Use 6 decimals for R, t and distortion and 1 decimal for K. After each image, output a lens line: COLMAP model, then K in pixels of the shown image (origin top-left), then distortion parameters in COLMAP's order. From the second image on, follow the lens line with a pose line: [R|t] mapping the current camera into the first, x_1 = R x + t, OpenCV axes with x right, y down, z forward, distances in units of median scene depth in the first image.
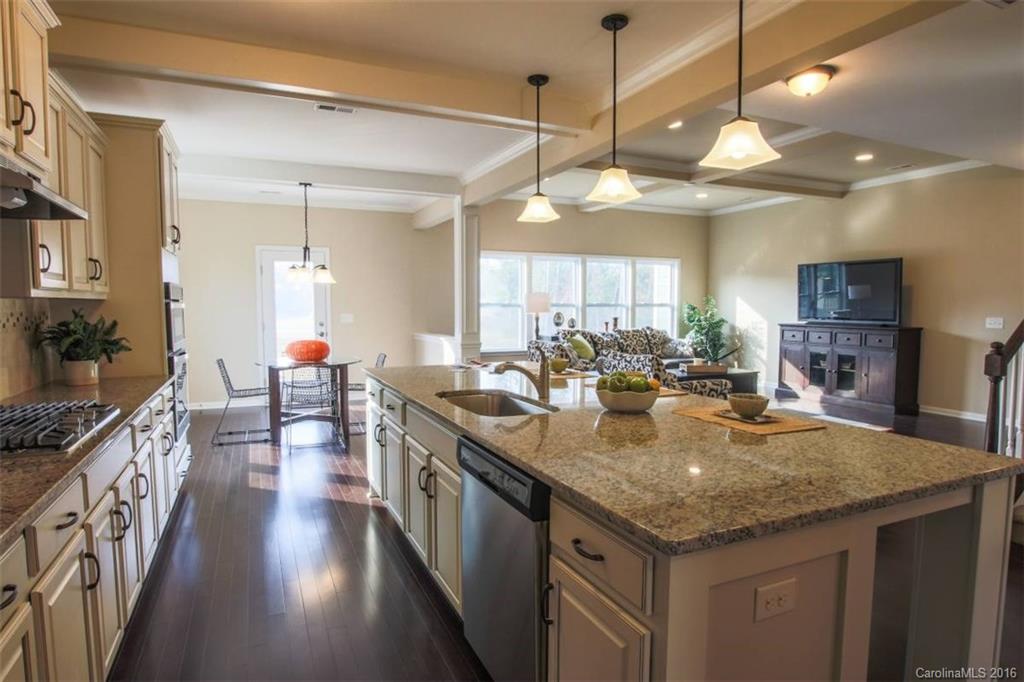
lens RADIAL K [[570.8, 0, 502.1], [0, 570.8, 345.2], [0, 0, 1]] dist [-0.032657, 0.002671]
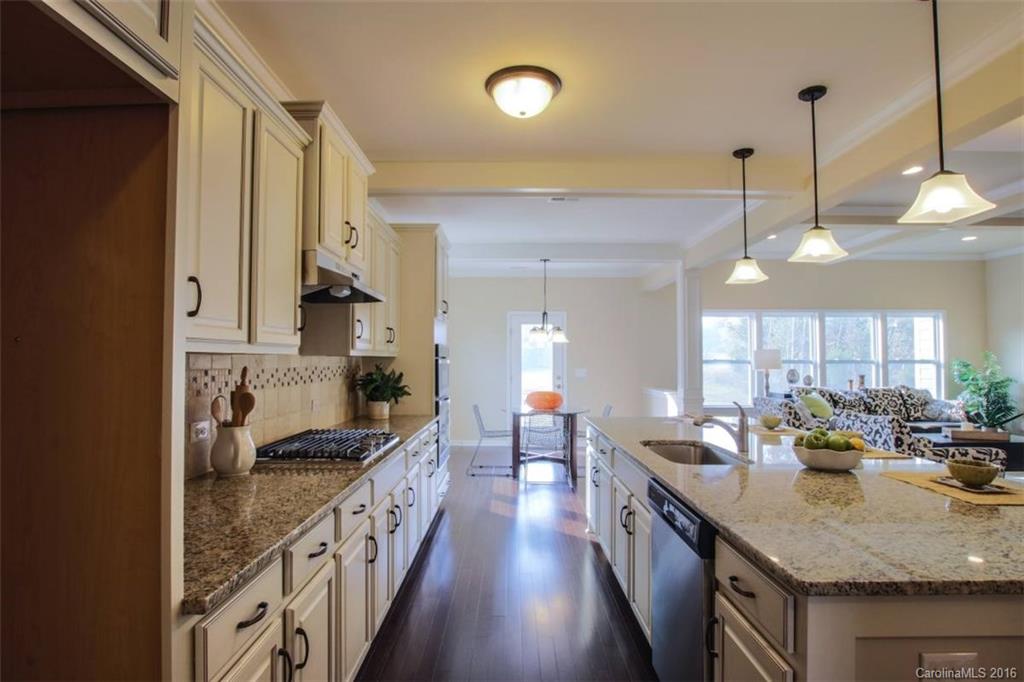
lens RADIAL K [[534.4, 0, 502.5], [0, 534.4, 344.6], [0, 0, 1]] dist [-0.031775, 0.001937]
pose [[0.909672, -0.010260, -0.415202, 0.043104], [-0.031285, 0.995162, -0.093134, 0.000986], [0.414148, 0.097711, 0.904949, -0.043954]]
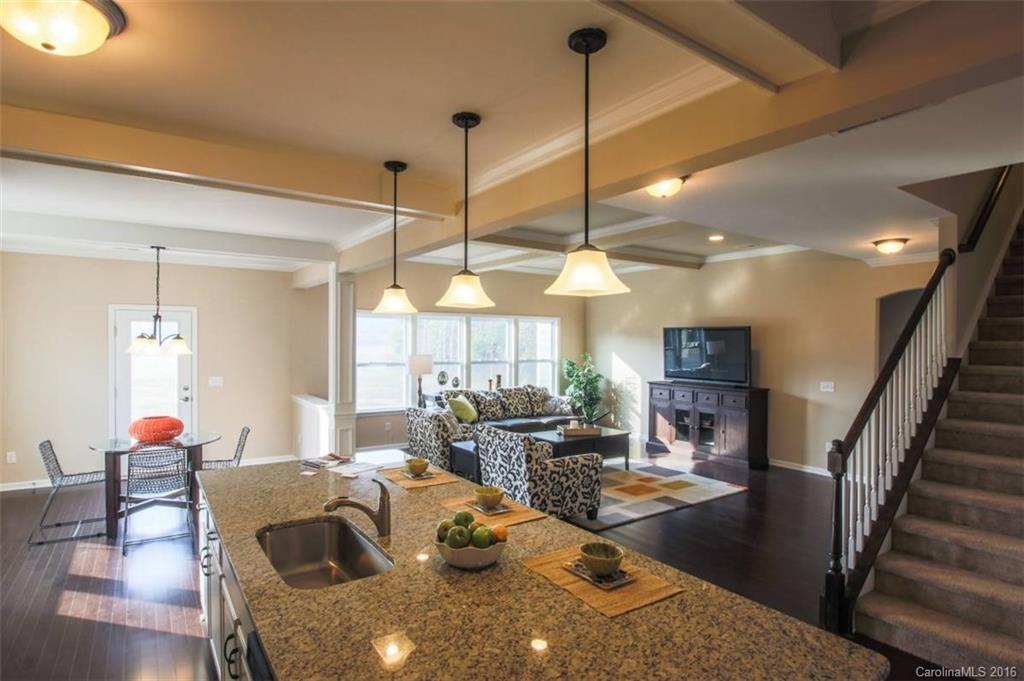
lens RADIAL K [[534.4, 0, 502.5], [0, 534.4, 344.1], [0, 0, 1]] dist [-0.031775, 0.001937]
pose [[0.983755, 0.005691, 0.179428, 0.058224], [0.005577, 0.998046, -0.062231, -0.082723], [-0.179432, 0.062220, 0.981801, 0.083332]]
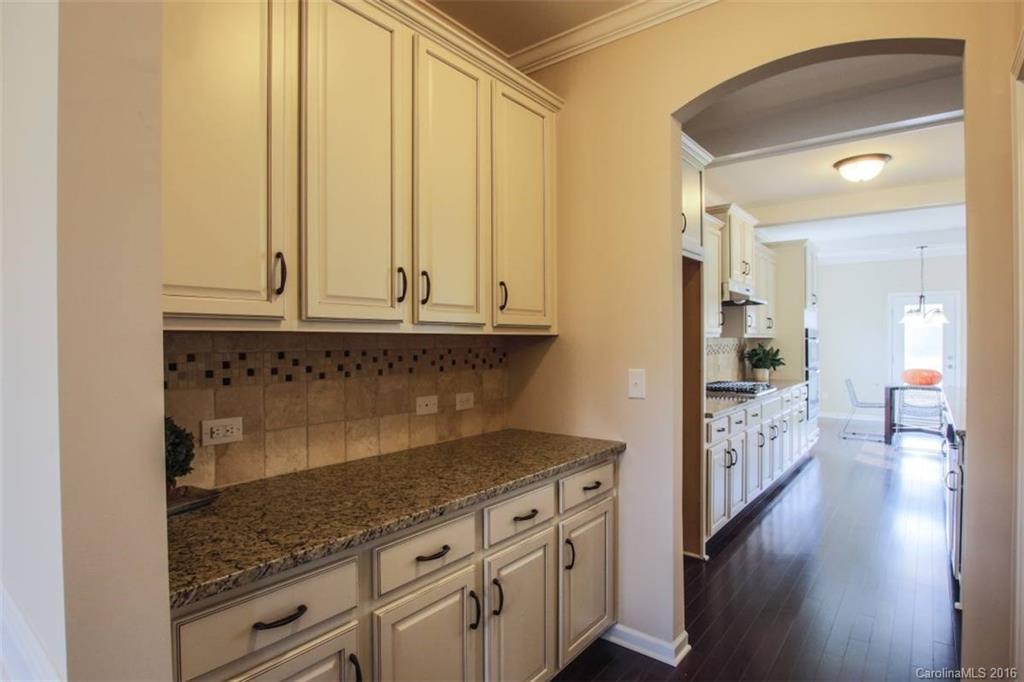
lens RADIAL K [[534.4, 0, 502.5], [0, 534.4, 344.6], [0, 0, 1]] dist [-0.031775, 0.001937]
pose [[0.458770, 0.005571, -0.888538, 0.316189], [-0.061104, 0.997811, -0.025292, 0.029278], [0.886452, 0.065896, 0.458106, -0.430903]]
